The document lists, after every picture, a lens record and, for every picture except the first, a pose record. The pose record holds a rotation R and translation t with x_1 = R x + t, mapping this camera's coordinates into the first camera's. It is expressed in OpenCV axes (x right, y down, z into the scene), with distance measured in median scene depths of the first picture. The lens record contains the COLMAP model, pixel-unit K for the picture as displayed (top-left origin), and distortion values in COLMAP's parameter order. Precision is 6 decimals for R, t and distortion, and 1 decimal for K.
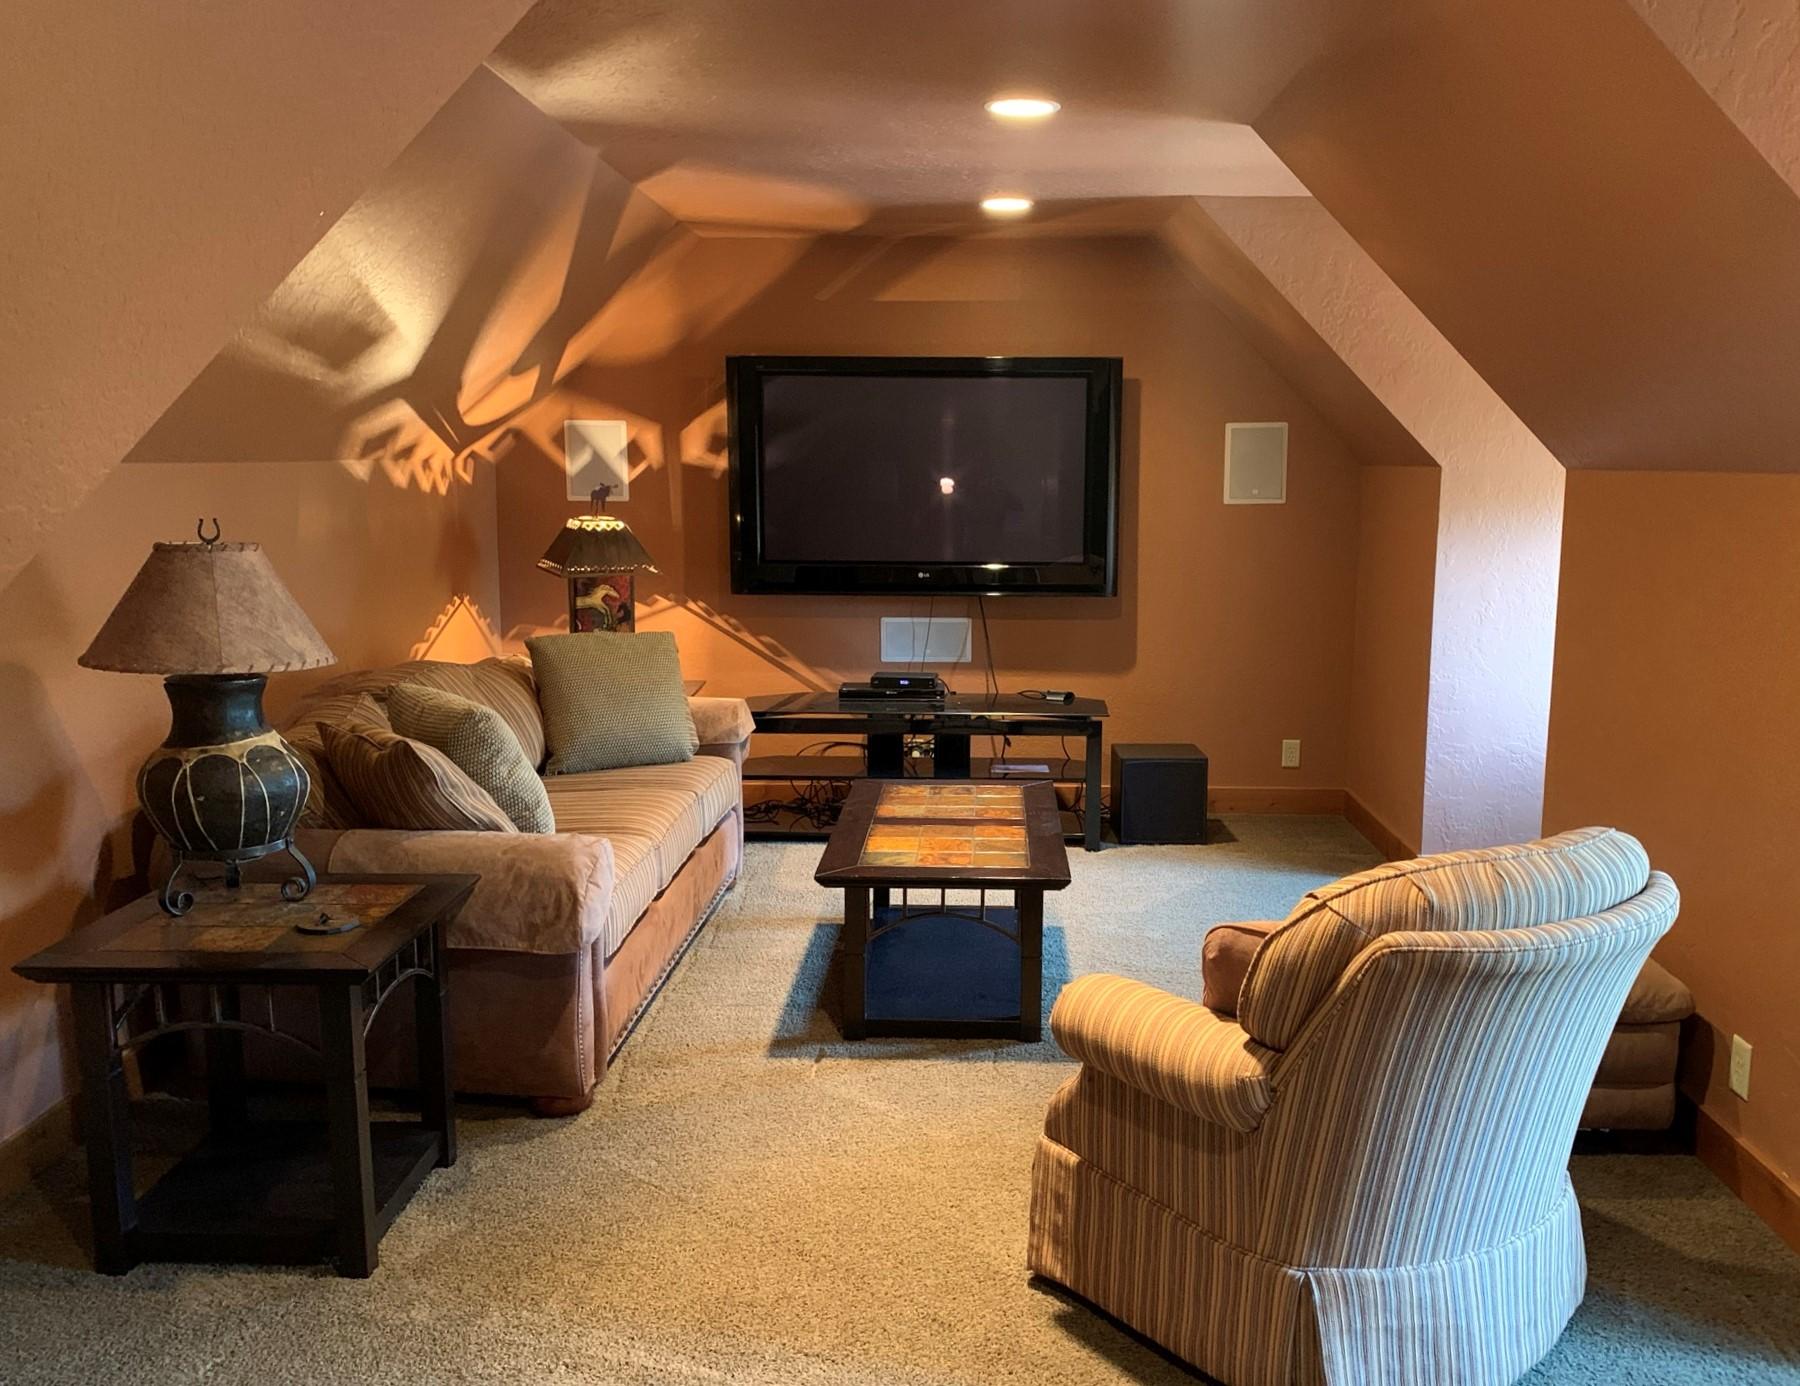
lens RADIAL K [[1396.4, 0, 900.0], [0, 1396.4, 693.0], [0, 0, 1]] dist [0.189182, -0.516064]
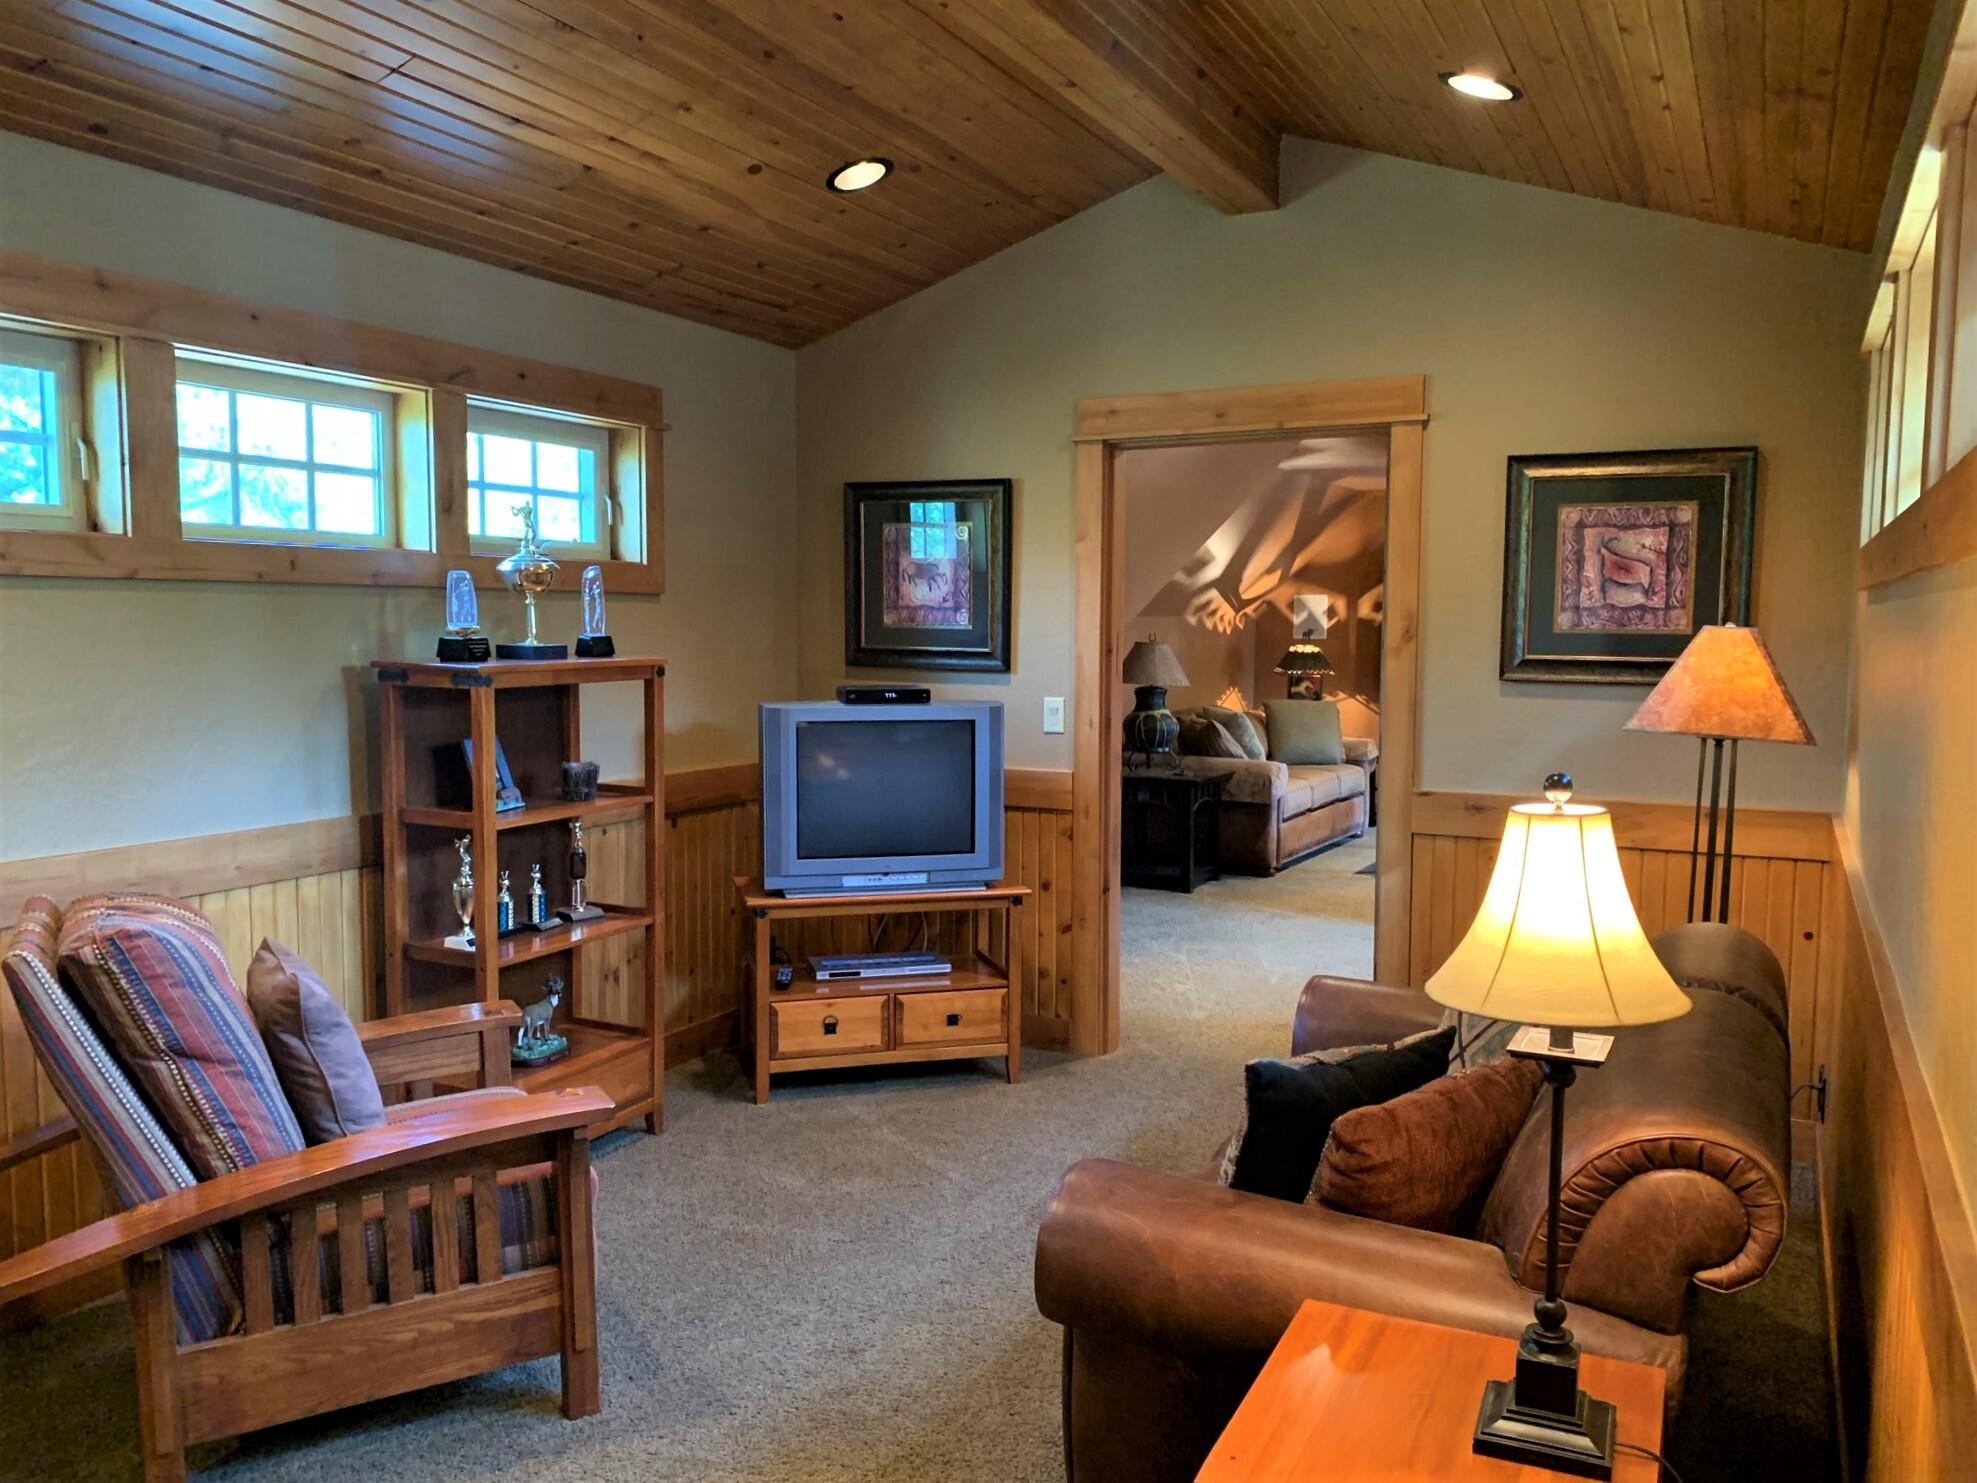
lens RADIAL K [[1604.1, 0, 988.5], [0, 1604.1, 741.5], [0, 0, 1]] dist [0.142749, -0.220978]
pose [[0.900887, 0.035519, -0.432597, 0.374526], [-0.075594, 0.994254, -0.075791, 0.217508], [0.427420, 0.100981, 0.898396, -1.216285]]
